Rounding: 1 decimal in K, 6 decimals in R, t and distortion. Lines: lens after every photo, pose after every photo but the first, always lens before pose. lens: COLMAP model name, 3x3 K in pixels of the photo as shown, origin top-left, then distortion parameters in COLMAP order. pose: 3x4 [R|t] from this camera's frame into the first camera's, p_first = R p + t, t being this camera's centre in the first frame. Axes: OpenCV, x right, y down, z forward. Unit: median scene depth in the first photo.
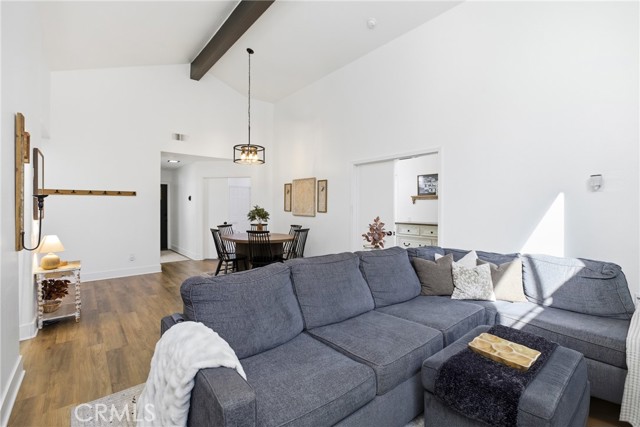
lens RADIAL K [[284.9, 0, 321.0], [0, 284.9, 212.0], [0, 0, 1]] dist [-0.027883, 0.011865]
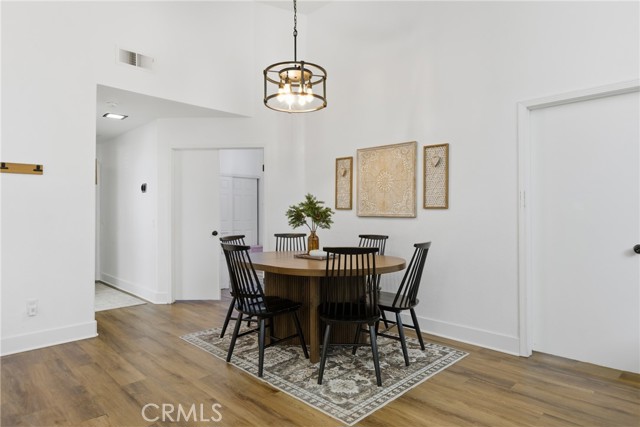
lens RADIAL K [[377.6, 0, 320.0], [0, 377.6, 213.5], [0, 0, 1]] dist [-0.003480, -0.001552]
pose [[0.996841, -0.002644, 0.079376, -0.249874], [0.003946, 0.999860, -0.016244, 0.019060], [-0.079322, 0.016506, 0.996712, 0.347618]]
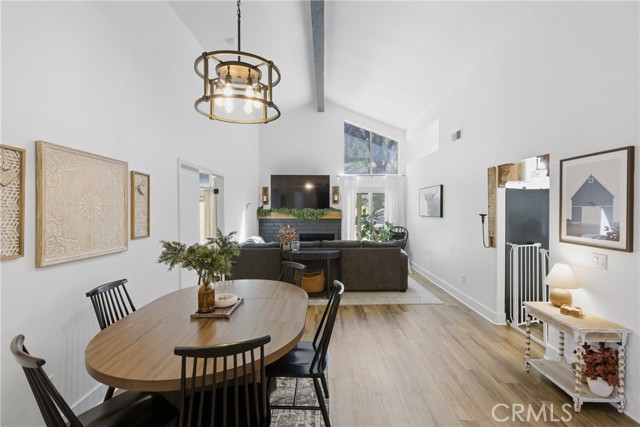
lens RADIAL K [[284.9, 0, 321.0], [0, 284.9, 212.0], [0, 0, 1]] dist [-0.027883, 0.011865]
pose [[-0.758408, -0.007861, 0.651733, -0.540712], [0.006243, 0.999794, 0.019324, -0.051394], [-0.651750, 0.018724, -0.758203, 1.149637]]
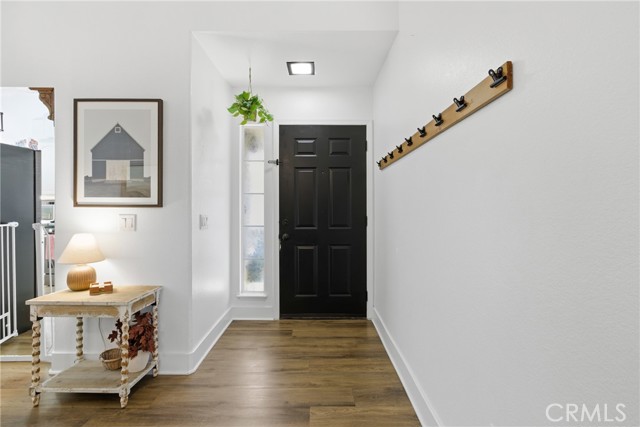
lens RADIAL K [[284.9, 0, 321.0], [0, 284.9, 212.0], [0, 0, 1]] dist [-0.027883, 0.011865]
pose [[-0.631647, -0.003426, -0.775248, -0.455073], [-0.013350, 0.999890, 0.006459, 0.013999], [0.775141, 0.014429, -0.631624, 0.992217]]
